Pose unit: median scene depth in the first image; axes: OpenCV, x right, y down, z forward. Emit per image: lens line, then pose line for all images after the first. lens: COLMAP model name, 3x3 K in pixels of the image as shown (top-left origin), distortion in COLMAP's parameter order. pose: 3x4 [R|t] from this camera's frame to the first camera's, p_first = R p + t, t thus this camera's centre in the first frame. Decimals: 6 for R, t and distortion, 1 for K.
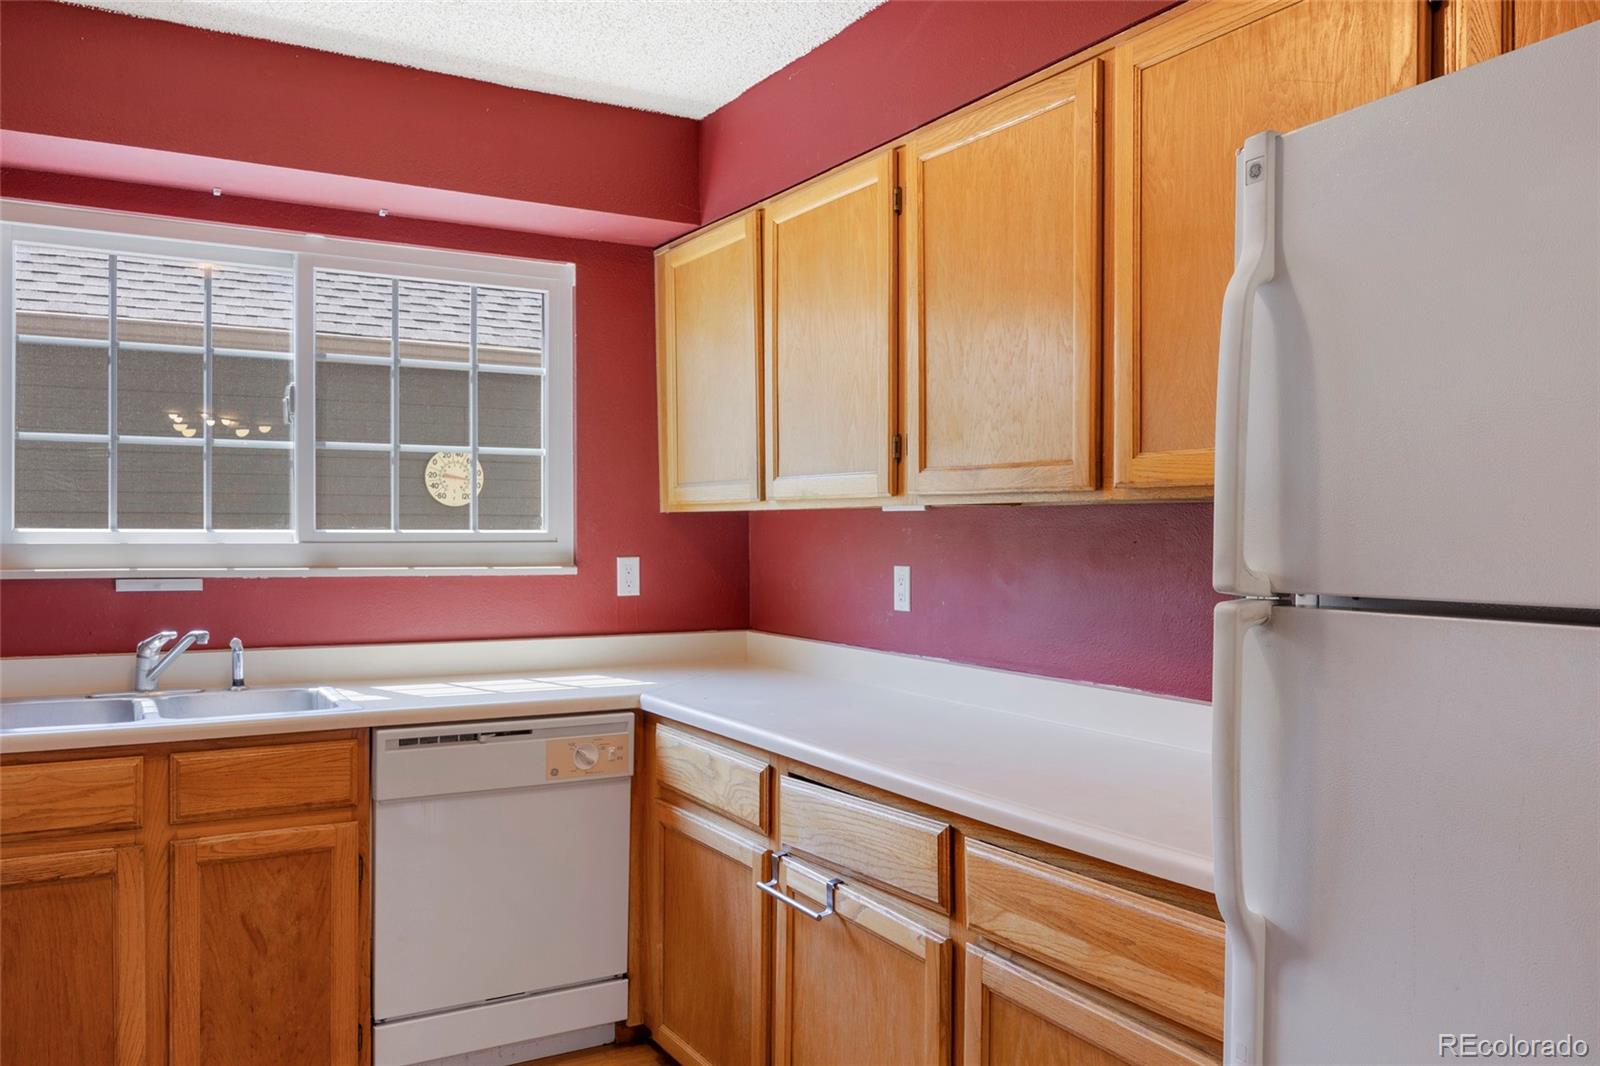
lens RADIAL K [[1222.1, 0, 790.8], [0, 1222.1, 547.0], [0, 0, 1]] dist [-0.002463, -0.001936]
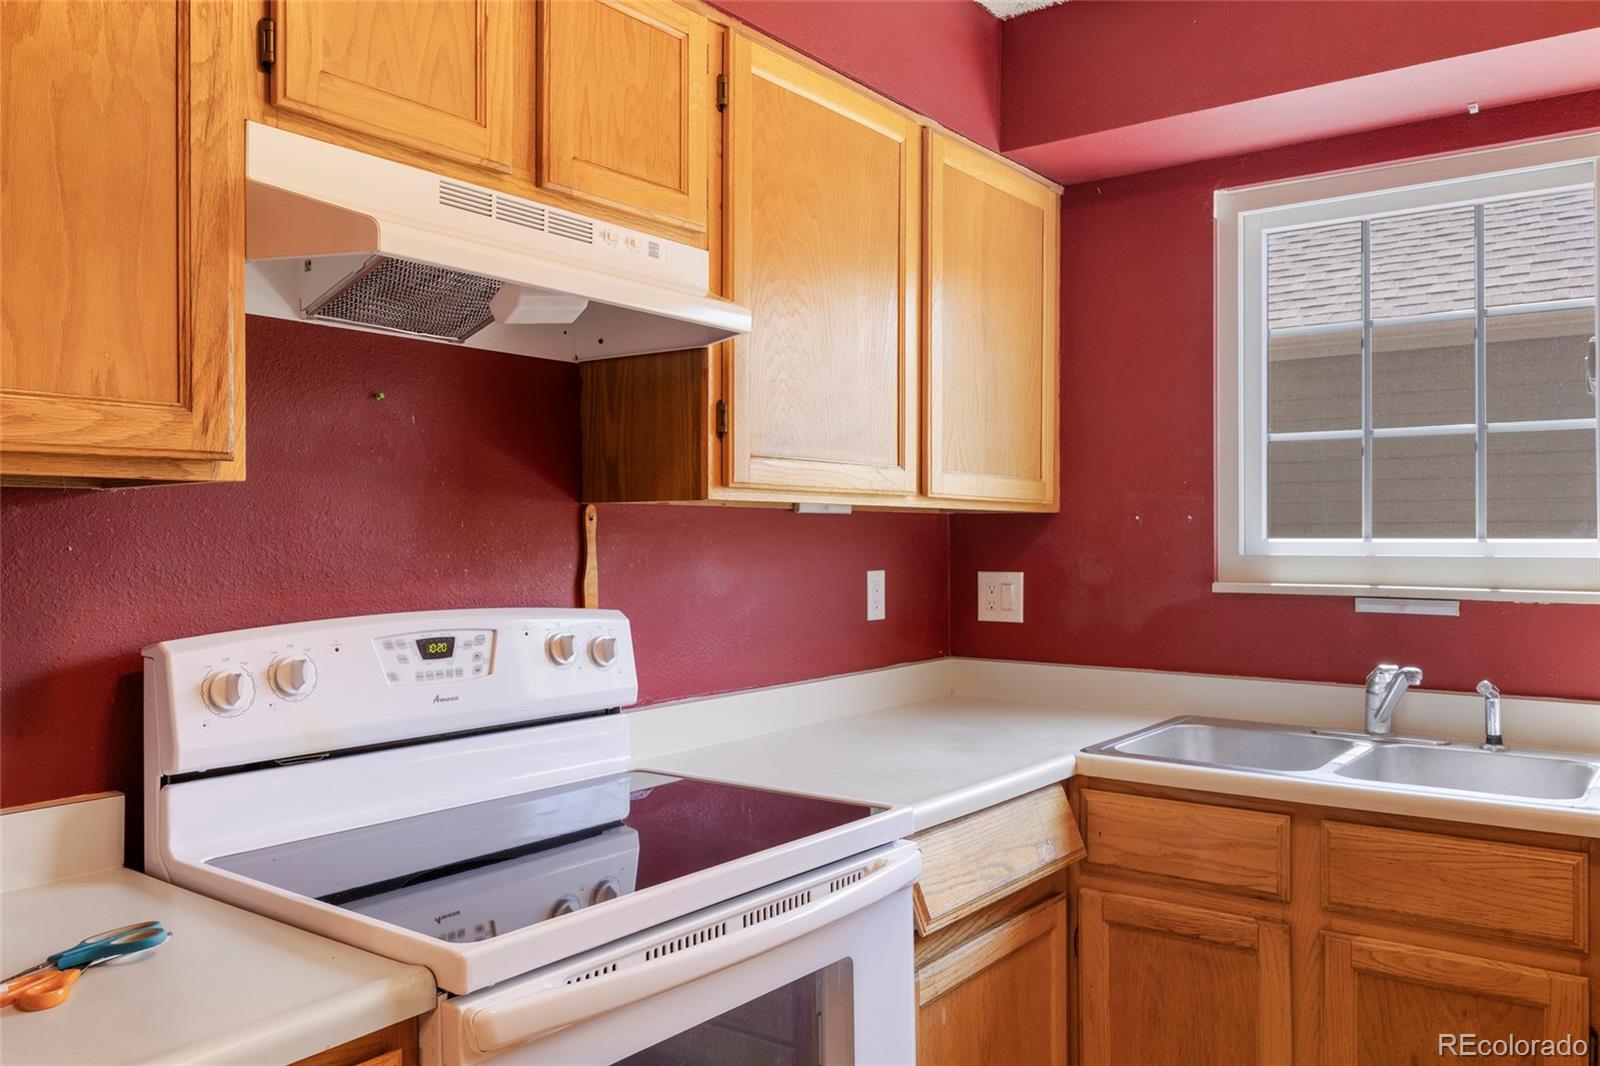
lens RADIAL K [[1222.1, 0, 796.1], [0, 1222.1, 527.4], [0, 0, 1]] dist [-0.002463, -0.001936]
pose [[0.405152, -0.013027, -0.914157, 0.069570], [-0.010461, 0.999767, -0.018883, -0.002293], [0.914190, 0.017214, 0.404921, 0.296869]]
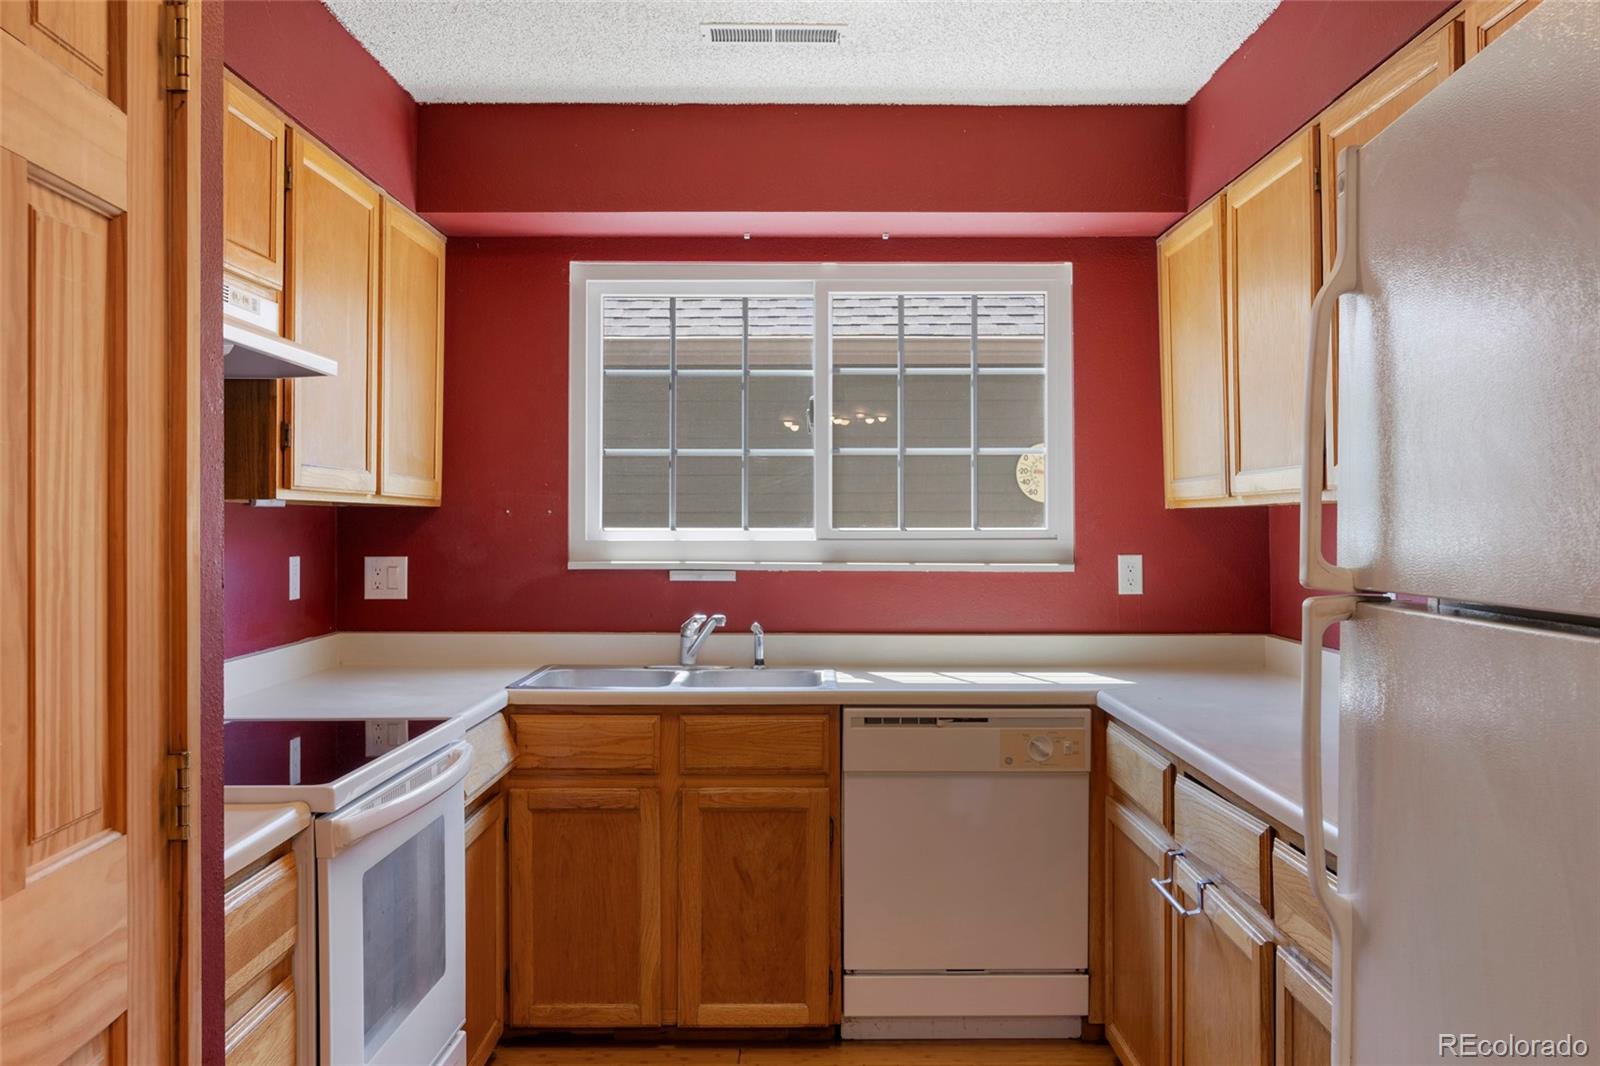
lens RADIAL K [[1353.3, 0, 812.2], [0, 1353.3, 521.1], [0, 0, 1]] dist [-0.009302, 0.012970]
pose [[0.874127, -0.005648, -0.485665, 0.209619], [-0.002852, 0.999855, -0.016760, 0.000145], [0.485690, 0.016036, 0.873984, -0.086283]]
